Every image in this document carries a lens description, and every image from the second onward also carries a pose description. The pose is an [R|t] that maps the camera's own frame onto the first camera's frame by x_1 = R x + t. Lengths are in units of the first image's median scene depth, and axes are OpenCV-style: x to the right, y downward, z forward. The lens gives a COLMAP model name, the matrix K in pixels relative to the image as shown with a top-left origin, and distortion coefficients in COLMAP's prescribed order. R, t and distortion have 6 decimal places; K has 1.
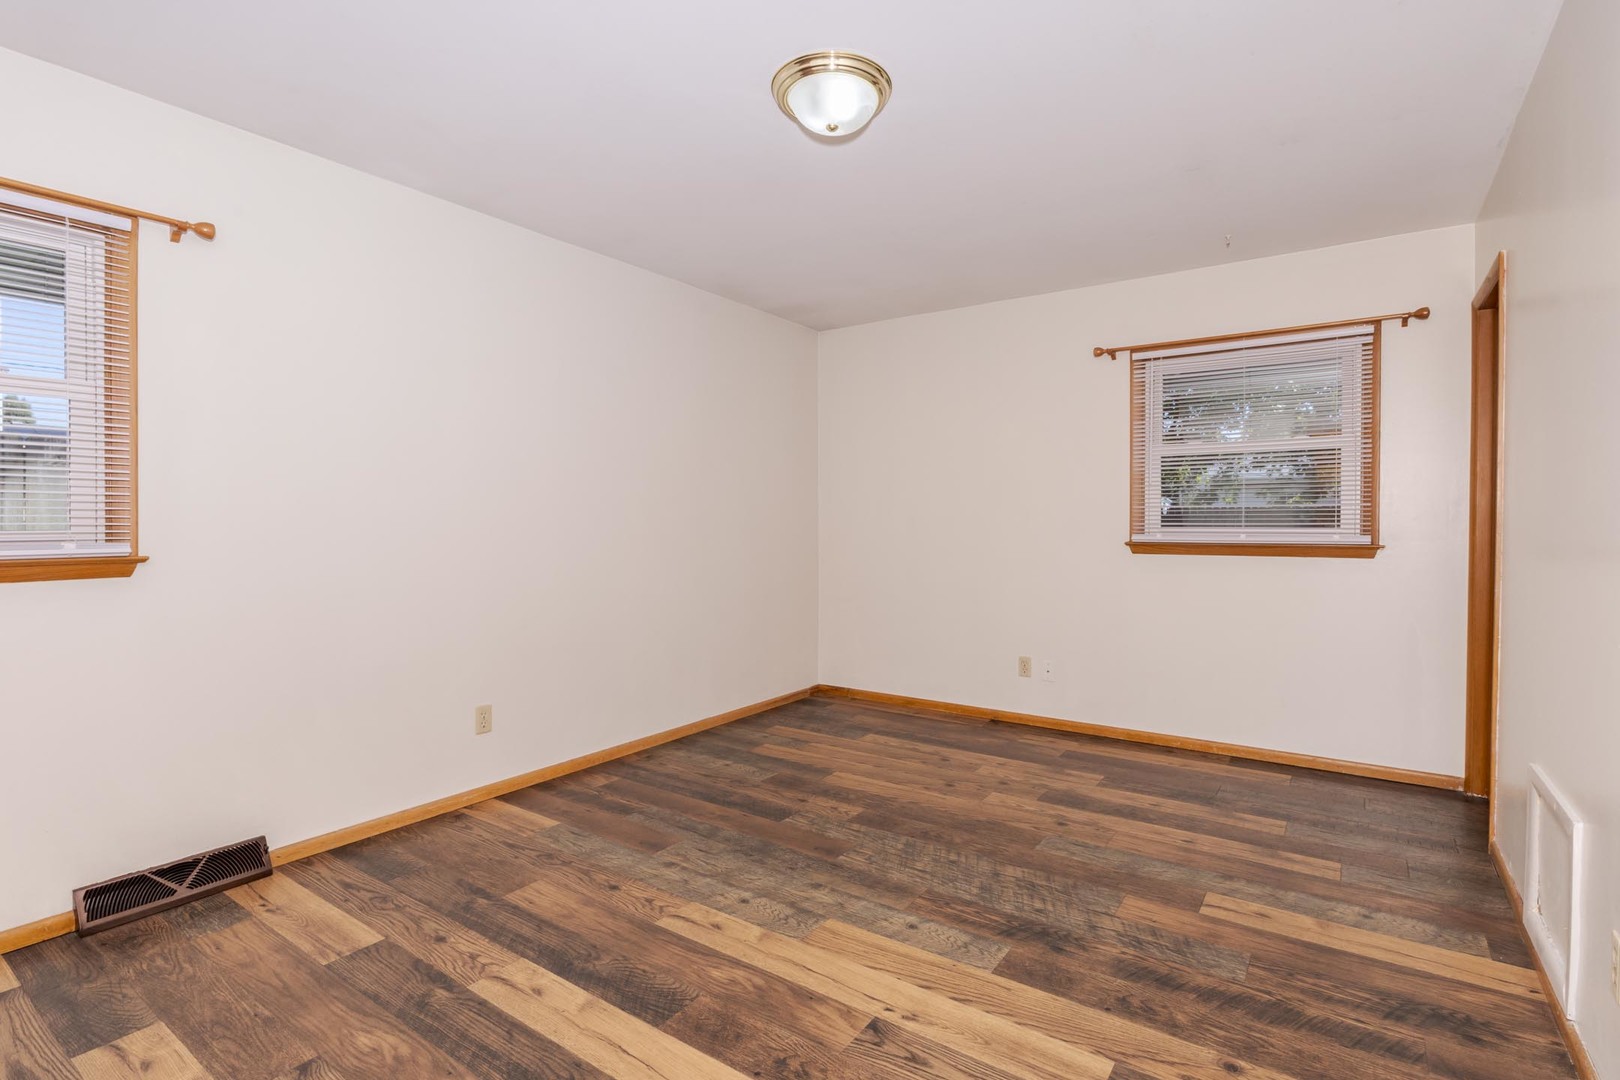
lens RADIAL K [[797.3, 0, 810.0], [0, 797.3, 540.0], [0, 0, 1]] dist [-0.000073, 0.000008]
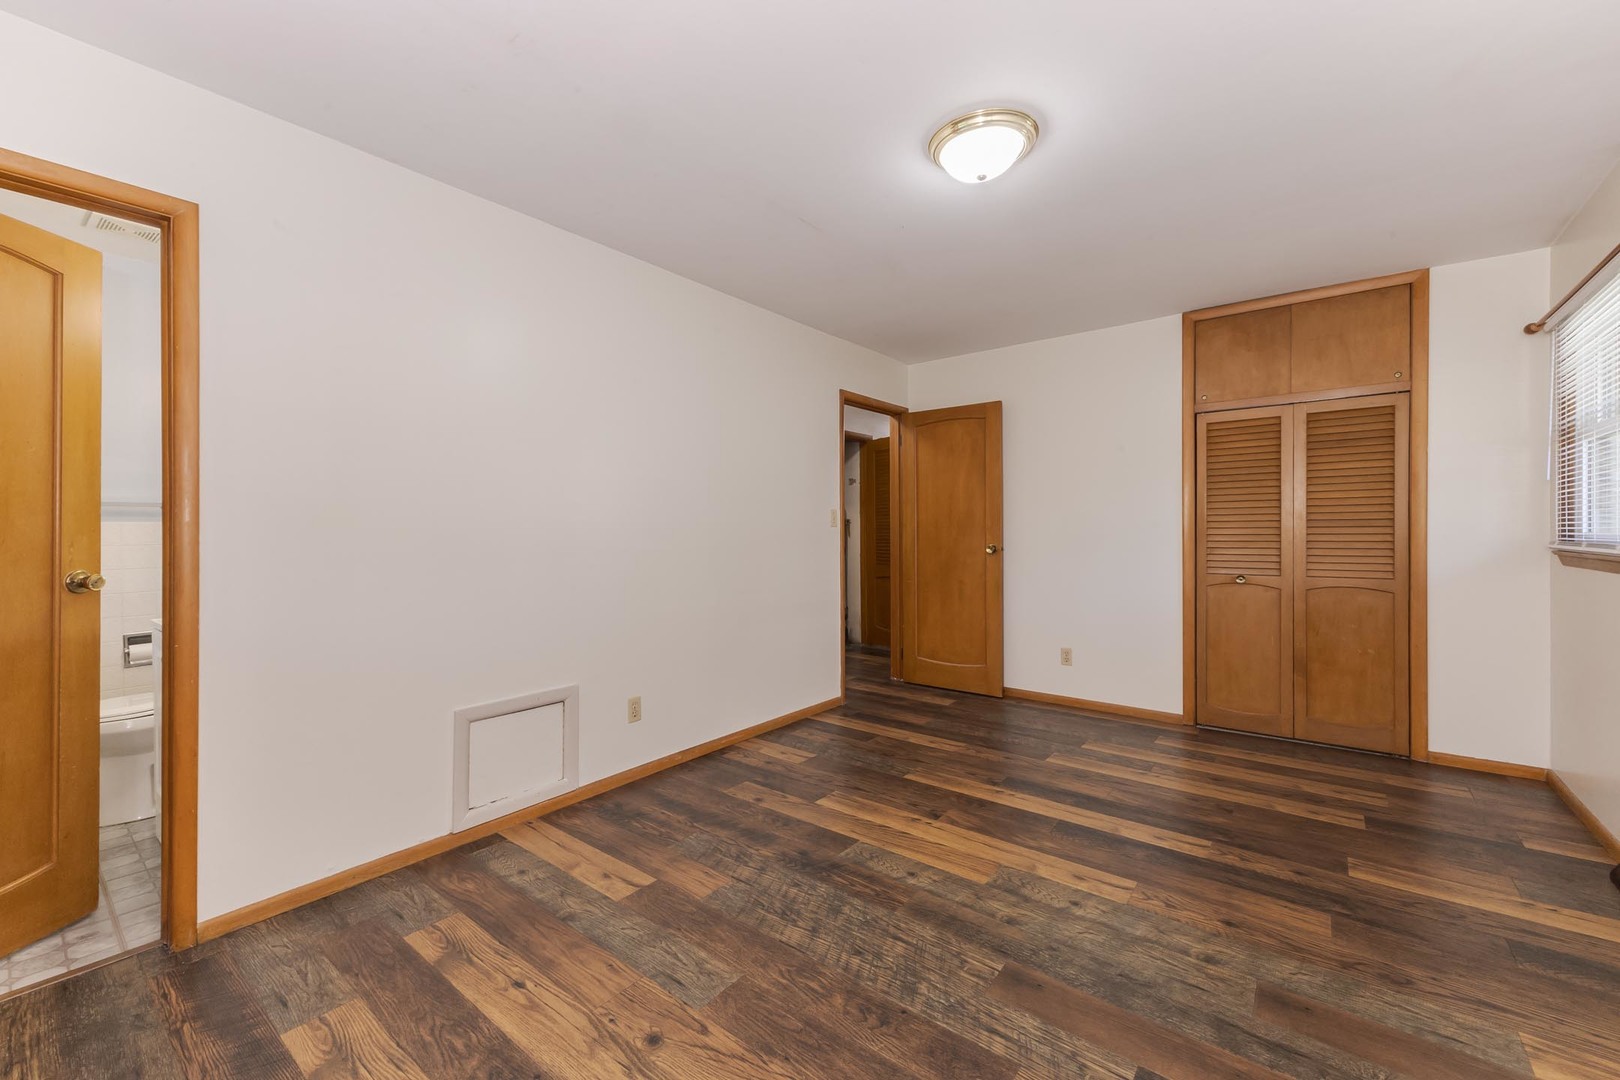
lens RADIAL K [[698.8, 0, 811.1], [0, 698.8, 534.4], [0, 0, 1]] dist [0.009692, -0.000472]
pose [[-0.999163, 0.002667, 0.040819, 0.227904], [0.003995, 0.999464, 0.032482, -0.054855], [-0.040710, 0.032618, -0.998638, 1.976181]]
